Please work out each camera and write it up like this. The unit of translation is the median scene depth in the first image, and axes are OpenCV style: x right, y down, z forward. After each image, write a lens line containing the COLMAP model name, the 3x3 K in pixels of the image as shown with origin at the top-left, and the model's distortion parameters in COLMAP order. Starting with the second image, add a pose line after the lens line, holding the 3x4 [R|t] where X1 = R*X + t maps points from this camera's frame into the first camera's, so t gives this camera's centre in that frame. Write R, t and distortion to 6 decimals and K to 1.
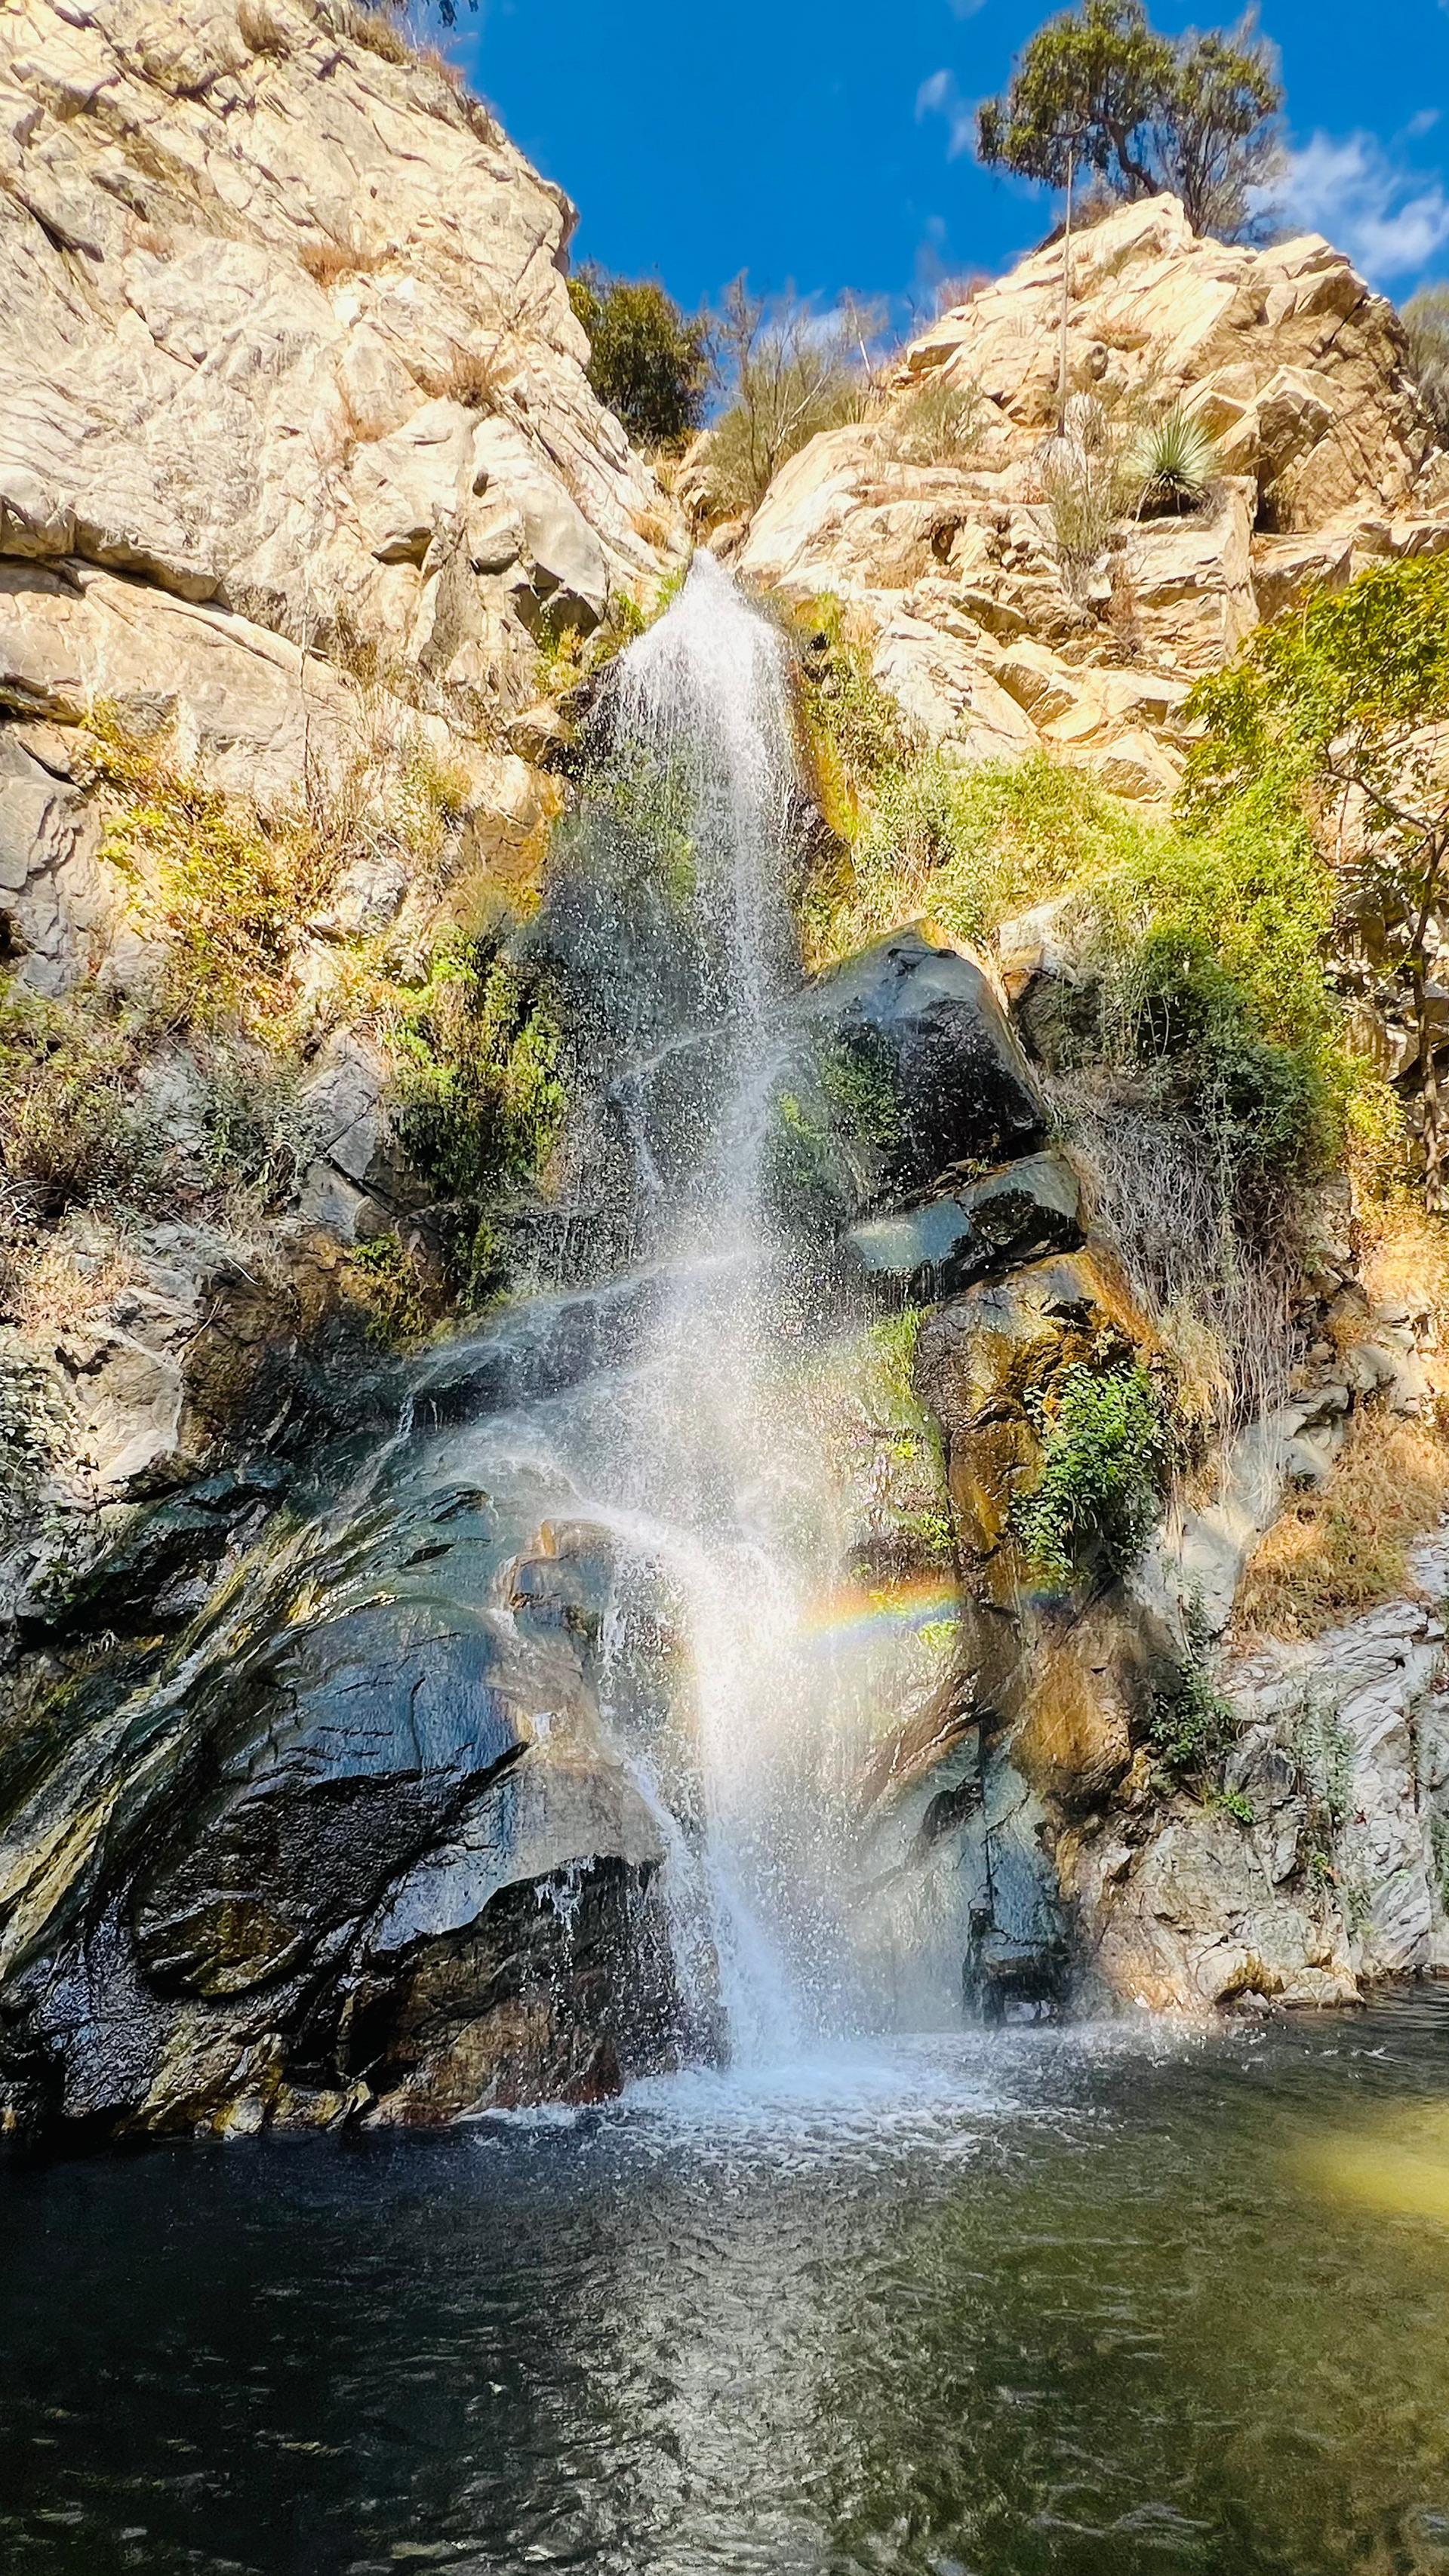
lens RADIAL K [[1285.8, 0, 729.8], [0, 1285.8, 1456.2], [0, 0, 1]] dist [-0.001487, 0.000214]
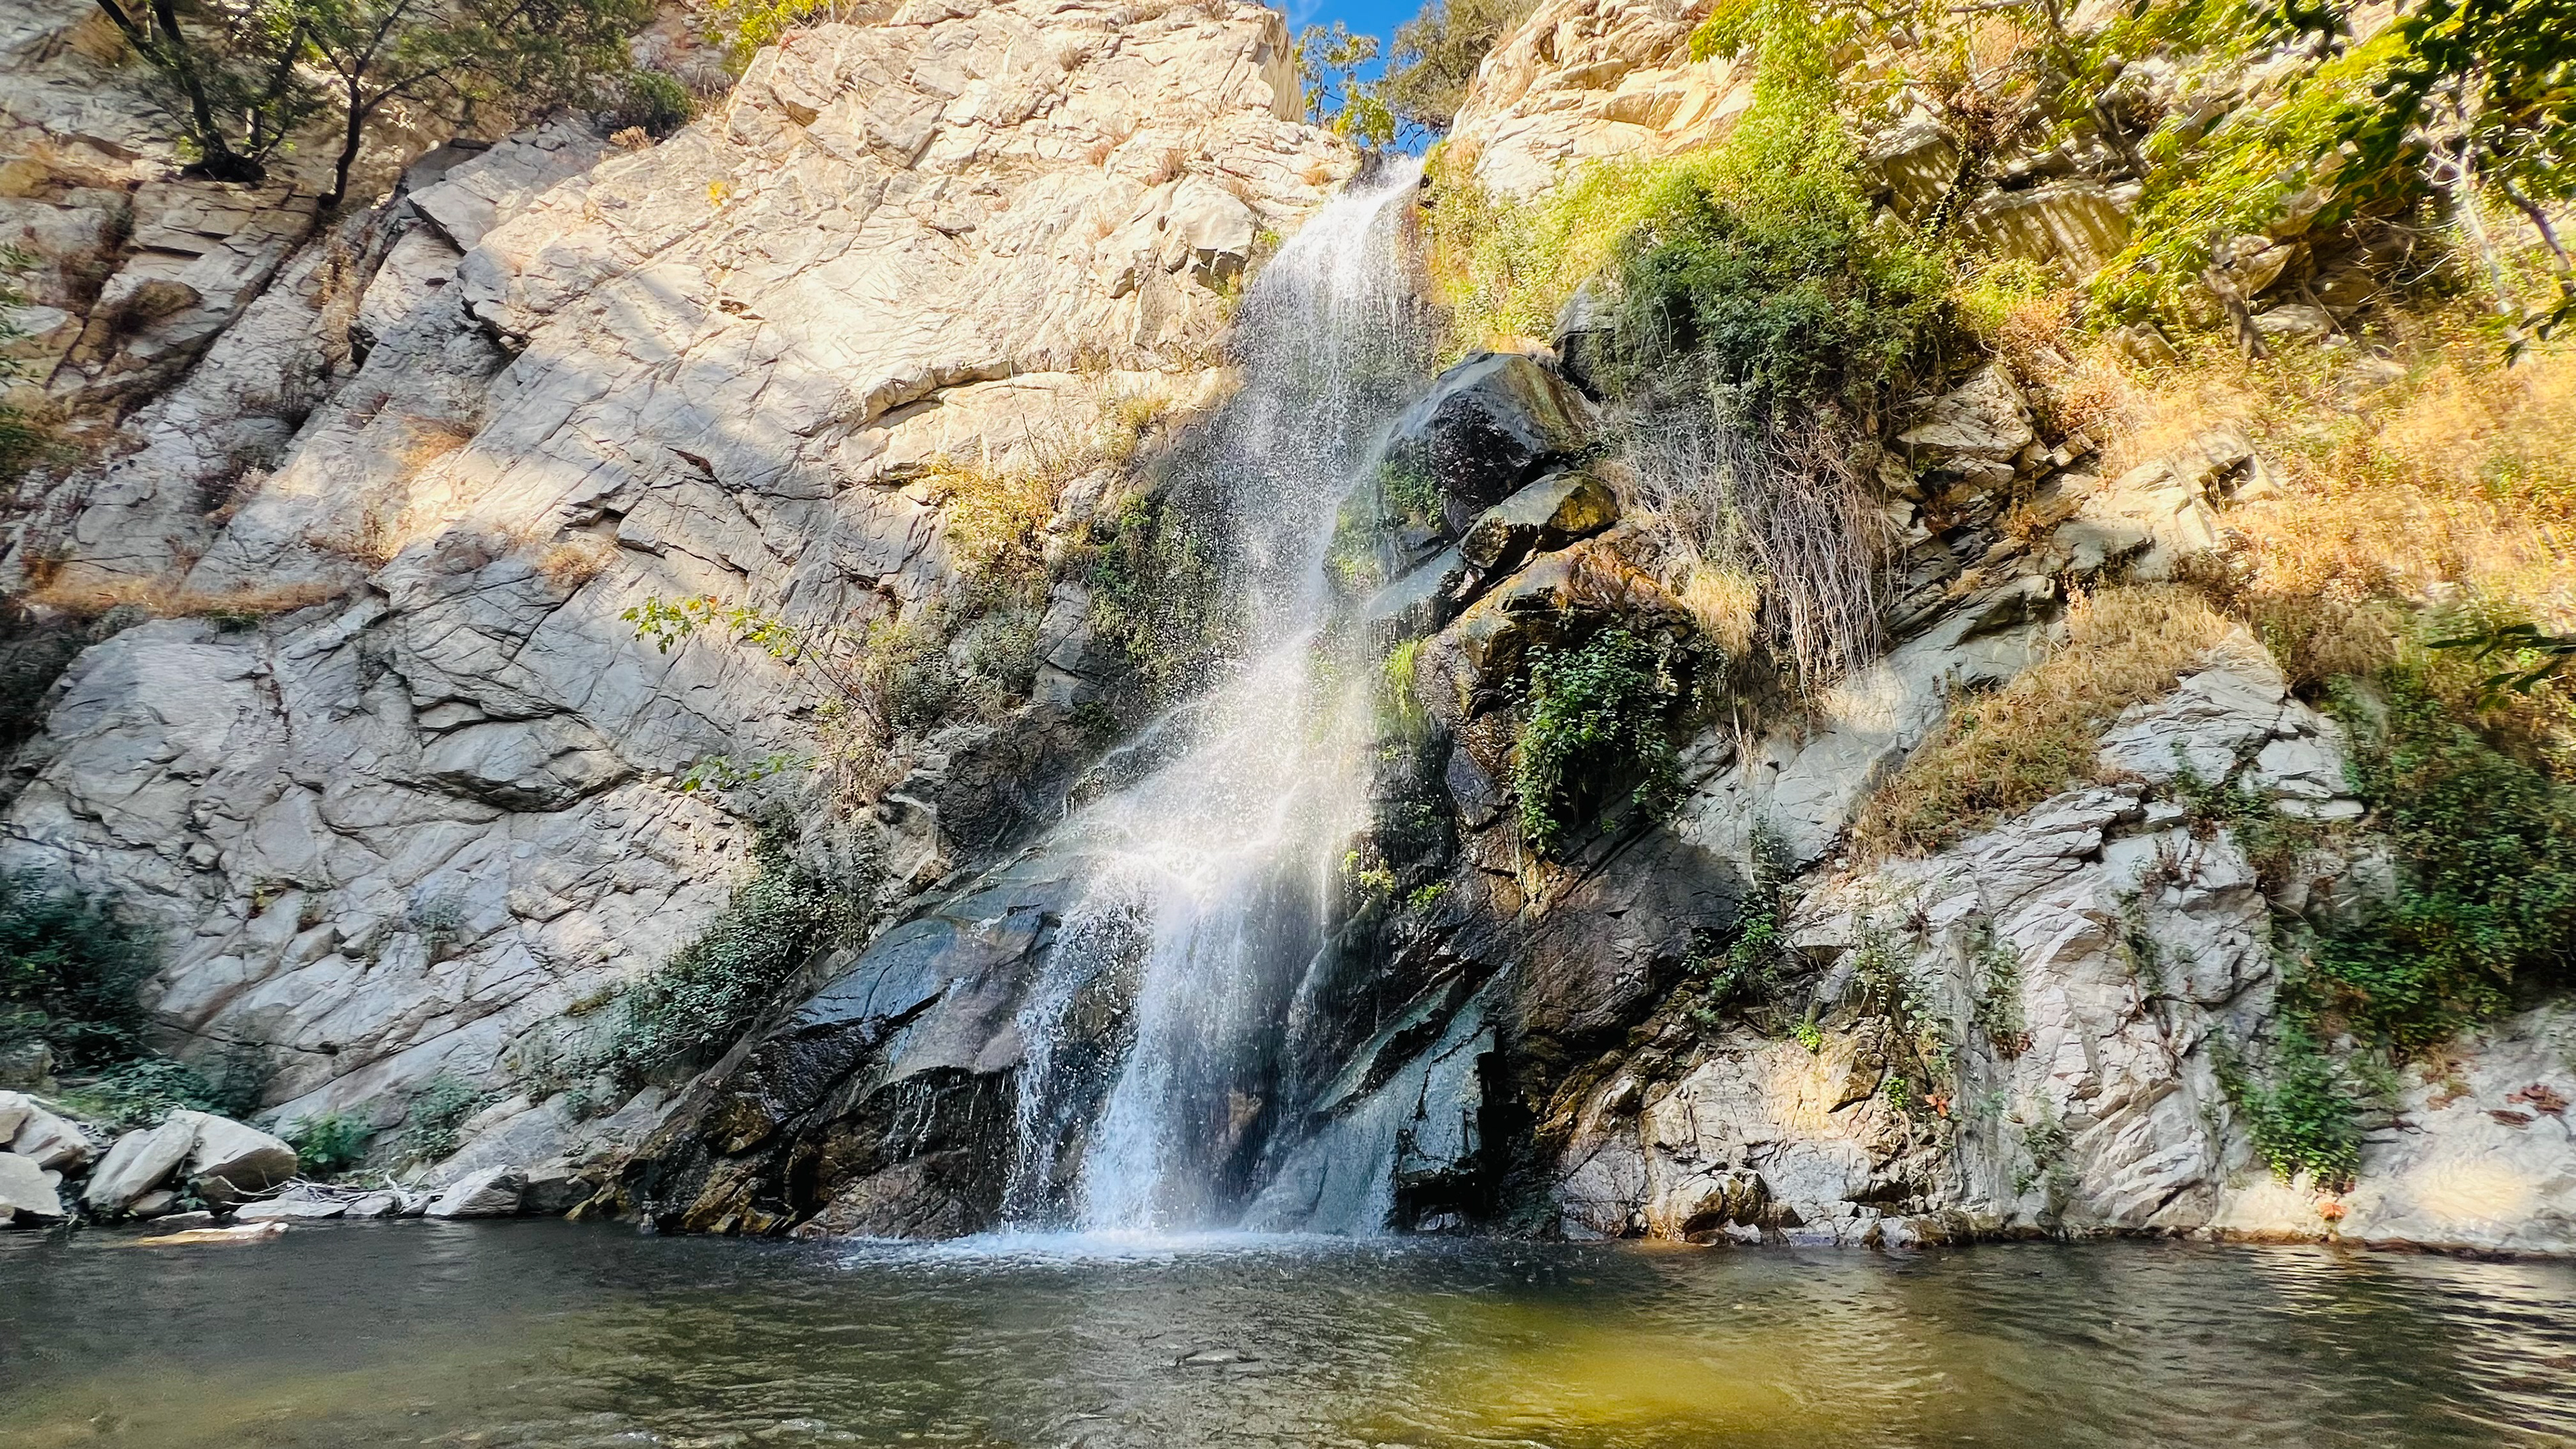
lens RADIAL K [[1027.8, 0, 1280.3], [0, 1027.8, 718.1], [0, 0, 1]] dist [-0.002780, 0.000214]
pose [[0.795668, -0.259054, -0.547544, 0.558576], [0.168446, 0.962908, -0.210792, 0.140325], [0.581841, 0.075489, 0.809792, 0.140937]]
